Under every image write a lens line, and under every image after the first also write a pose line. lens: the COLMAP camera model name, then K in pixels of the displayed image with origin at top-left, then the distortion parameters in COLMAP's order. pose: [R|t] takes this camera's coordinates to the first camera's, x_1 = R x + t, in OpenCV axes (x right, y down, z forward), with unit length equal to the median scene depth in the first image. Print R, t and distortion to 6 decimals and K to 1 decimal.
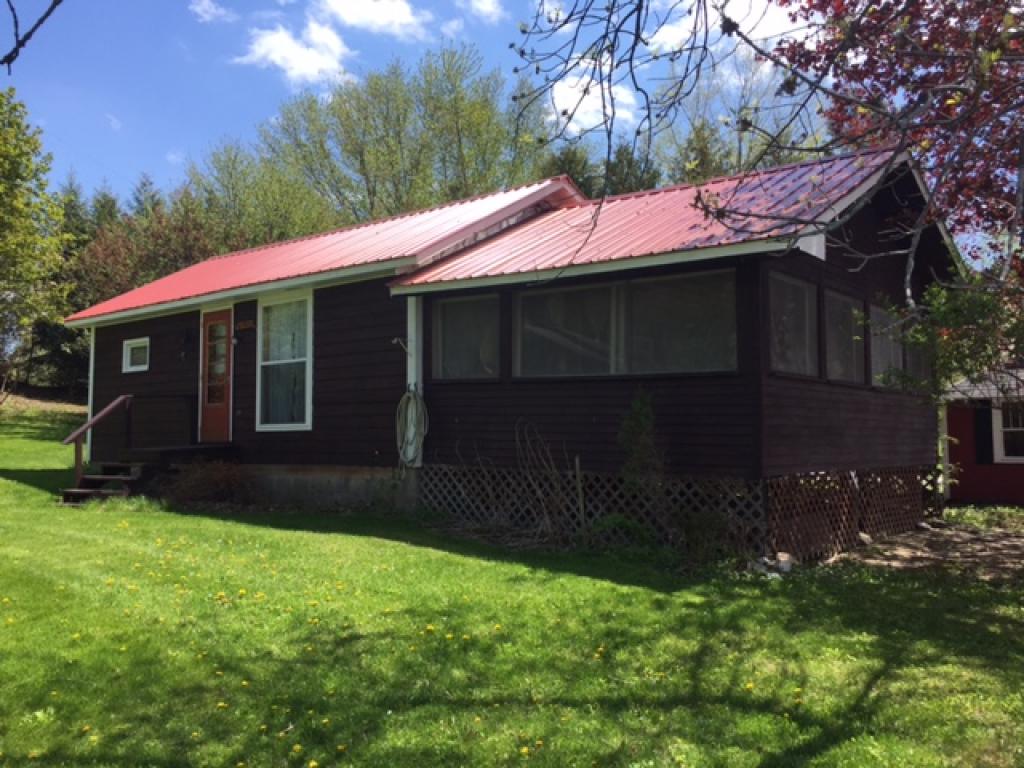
lens RADIAL K [[882.0, 0, 511.5], [0, 882.0, 377.9], [0, 0, 1]] dist [0.082215, -0.093627]
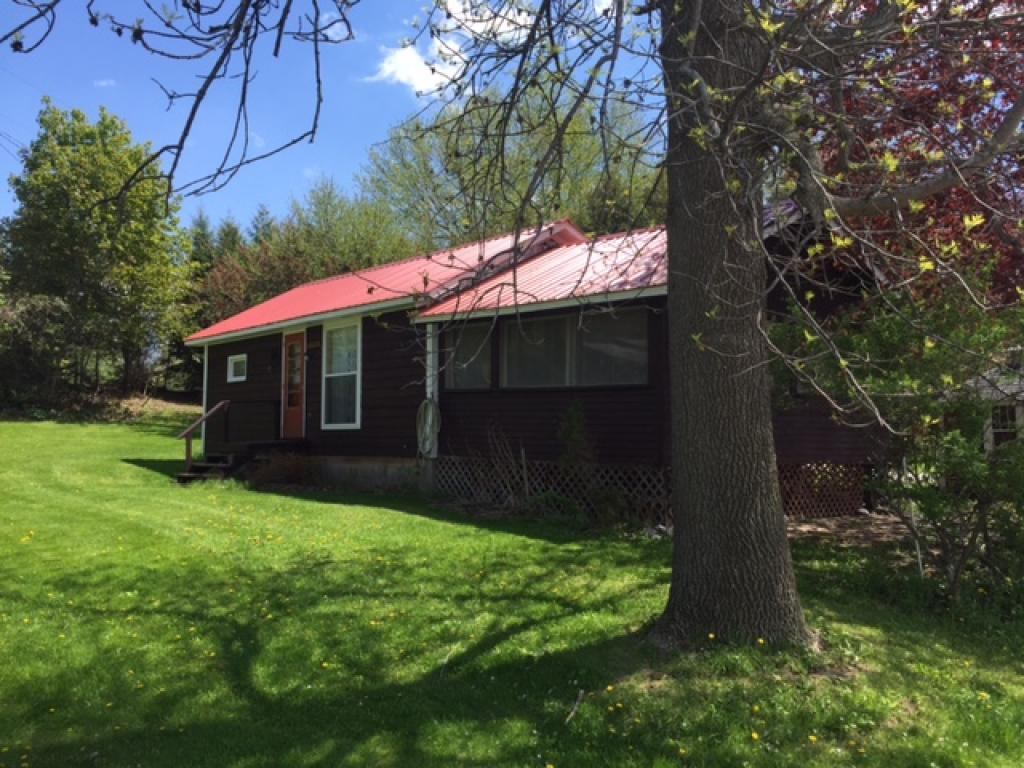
lens RADIAL K [[882.0, 0, 515.9], [0, 882.0, 382.3], [0, 0, 1]] dist [0.082215, -0.093627]
pose [[0.991118, -0.003591, -0.132940, 0.152873], [0.004137, 0.999984, 0.003825, -0.010592], [0.132924, -0.004341, 0.991117, -0.208410]]
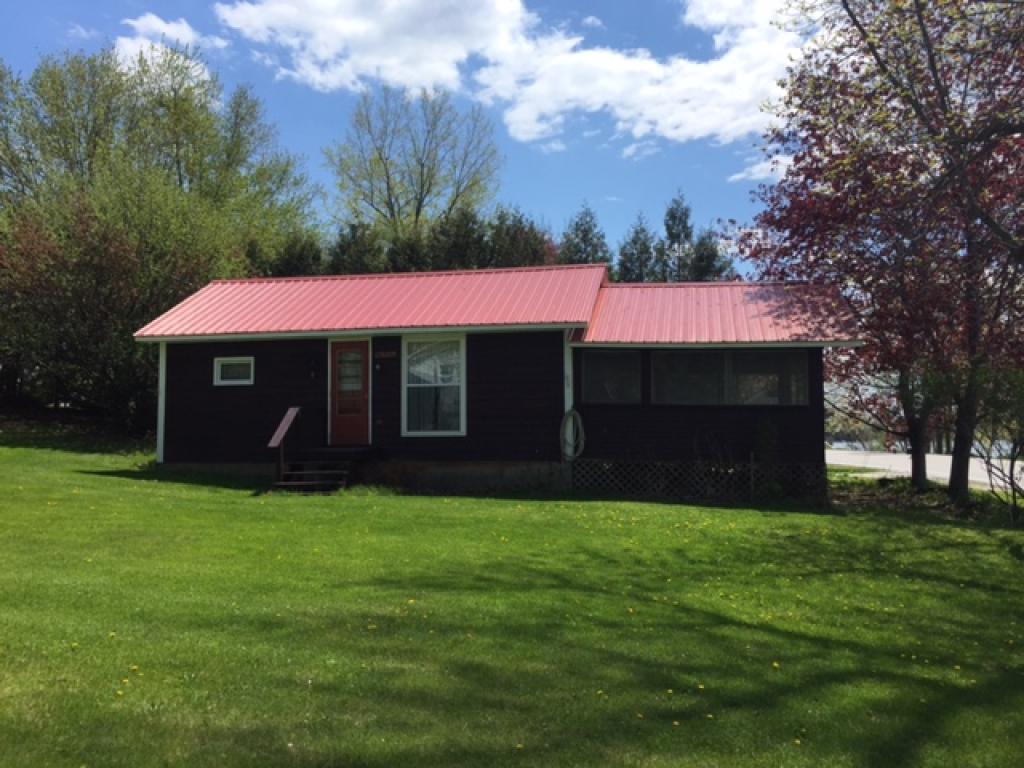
lens RADIAL K [[882.0, 0, 511.4], [0, 882.0, 384.1], [0, 0, 1]] dist [0.082215, -0.093627]
pose [[0.888372, 0.032324, 0.457984, -0.748451], [-0.031097, 0.999464, -0.010222, -0.009204], [-0.458069, -0.005161, 0.888902, -0.241216]]
